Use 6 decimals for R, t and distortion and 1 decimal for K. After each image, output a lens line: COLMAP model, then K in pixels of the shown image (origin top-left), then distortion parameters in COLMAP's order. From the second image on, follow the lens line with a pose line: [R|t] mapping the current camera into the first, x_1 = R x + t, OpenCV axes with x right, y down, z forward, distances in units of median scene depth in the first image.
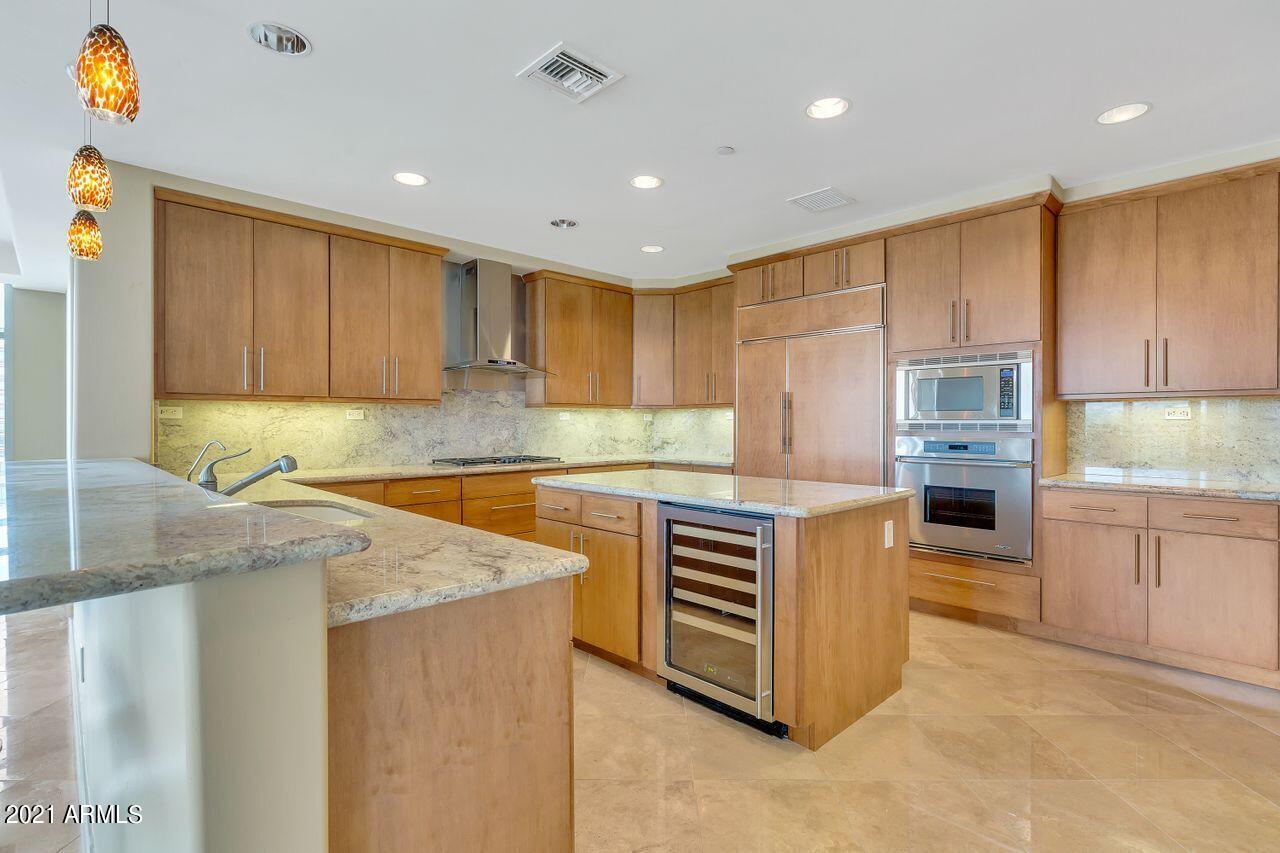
lens RADIAL K [[618.6, 0, 642.8], [0, 618.6, 421.9], [0, 0, 1]] dist [-0.000123, -0.000011]
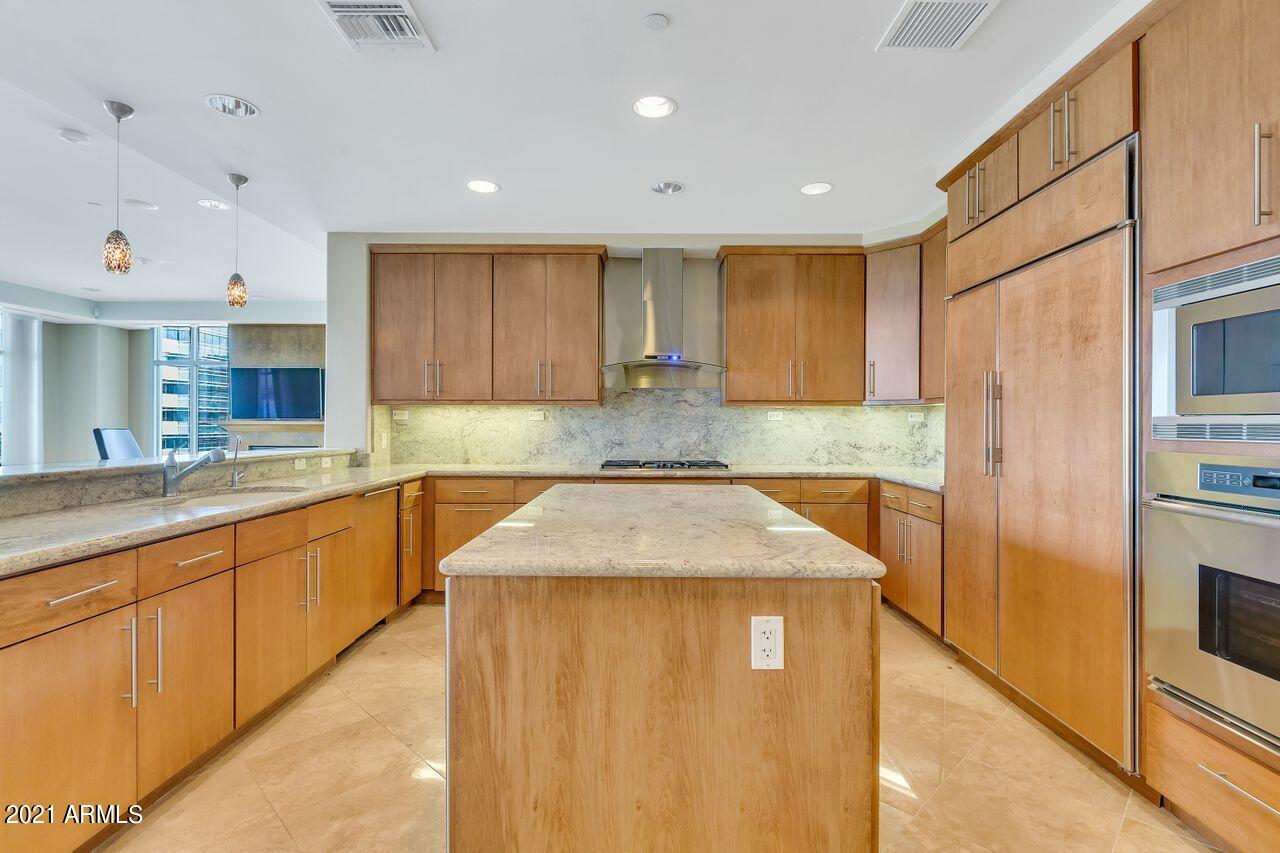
lens RADIAL K [[618.6, 0, 642.8], [0, 618.6, 421.9], [0, 0, 1]] dist [-0.000123, -0.000011]
pose [[0.706766, -0.001431, -0.707446, 0.428367], [-0.002020, 0.999990, -0.004041, 0.003072], [0.707444, 0.004285, 0.706756, 0.361328]]
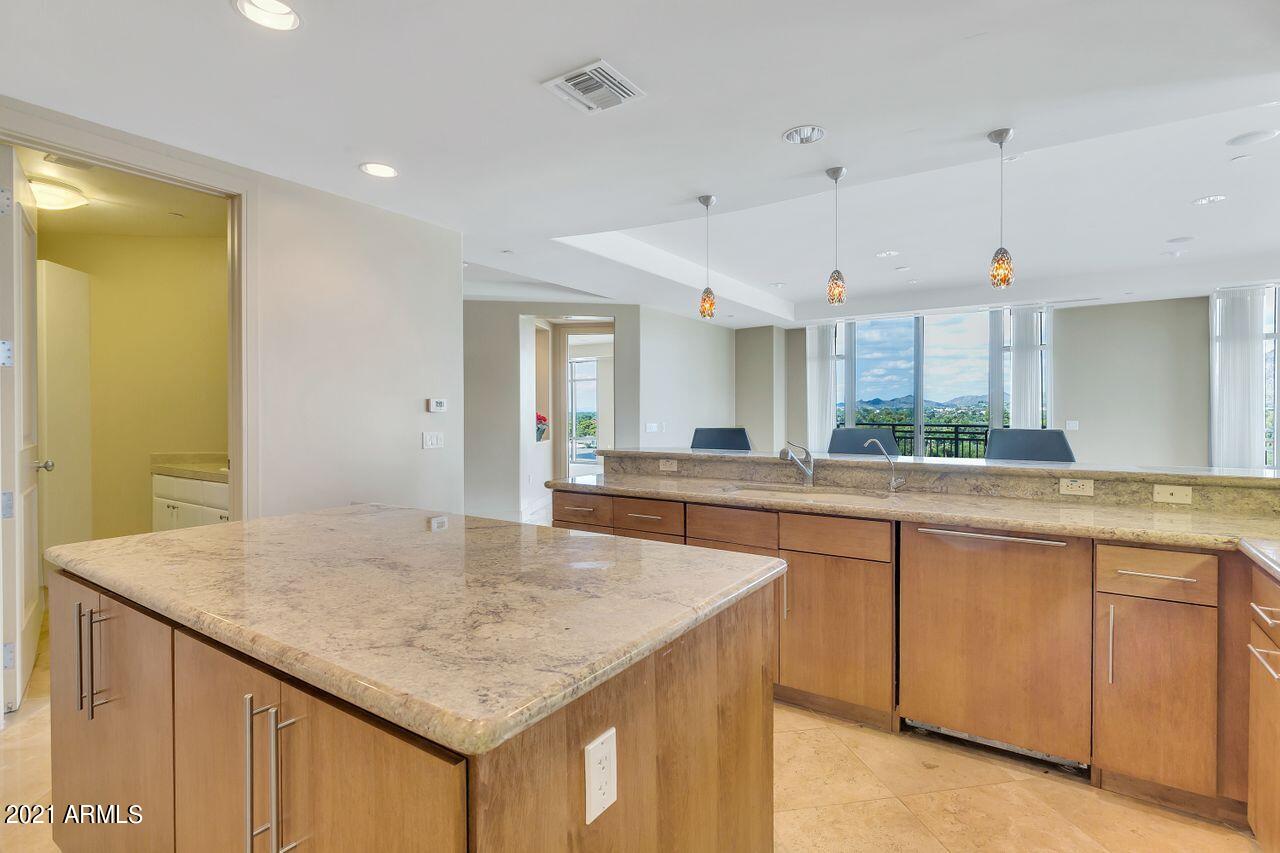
lens RADIAL K [[594.0, 0, 643.5], [0, 594.0, 416.9], [0, 0, 1]] dist [-0.001228, -0.000119]
pose [[-0.979007, 0.001893, -0.203816, 0.010732], [0.000552, 0.999978, 0.006637, -0.011849], [0.203824, 0.006385, -0.978987, 1.095087]]
